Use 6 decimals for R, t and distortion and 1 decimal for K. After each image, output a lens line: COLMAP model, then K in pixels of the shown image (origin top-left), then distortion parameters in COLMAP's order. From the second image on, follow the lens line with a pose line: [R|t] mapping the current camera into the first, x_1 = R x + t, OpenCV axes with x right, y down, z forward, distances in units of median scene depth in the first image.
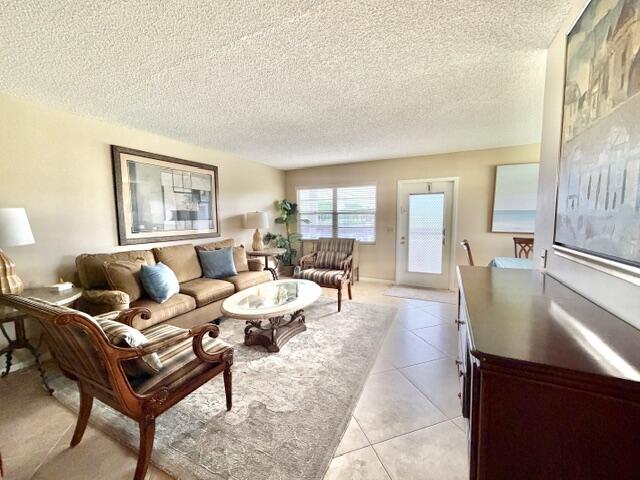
lens RADIAL K [[256.1, 0, 320.0], [0, 256.1, 240.0], [0, 0, 1]] dist [-0.001251, 0.000084]
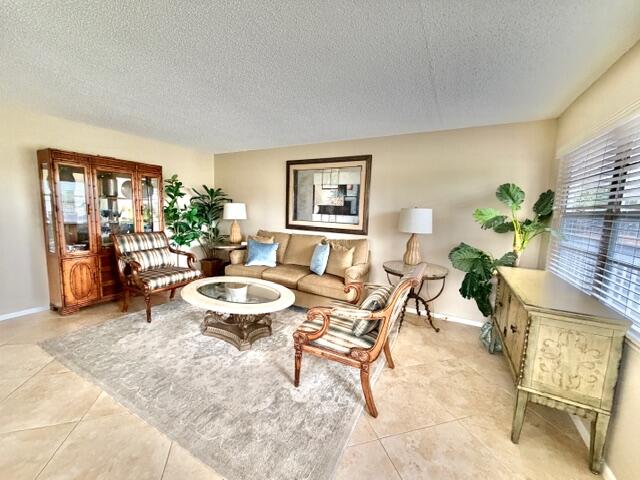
lens RADIAL K [[256.1, 0, 320.0], [0, 256.1, 240.0], [0, 0, 1]] dist [-0.001251, 0.000084]
pose [[-0.038406, 0.117075, -0.992380, 0.563213], [-0.135438, 0.983339, 0.121250, -0.095528], [0.990041, 0.139062, -0.021909, 0.996473]]
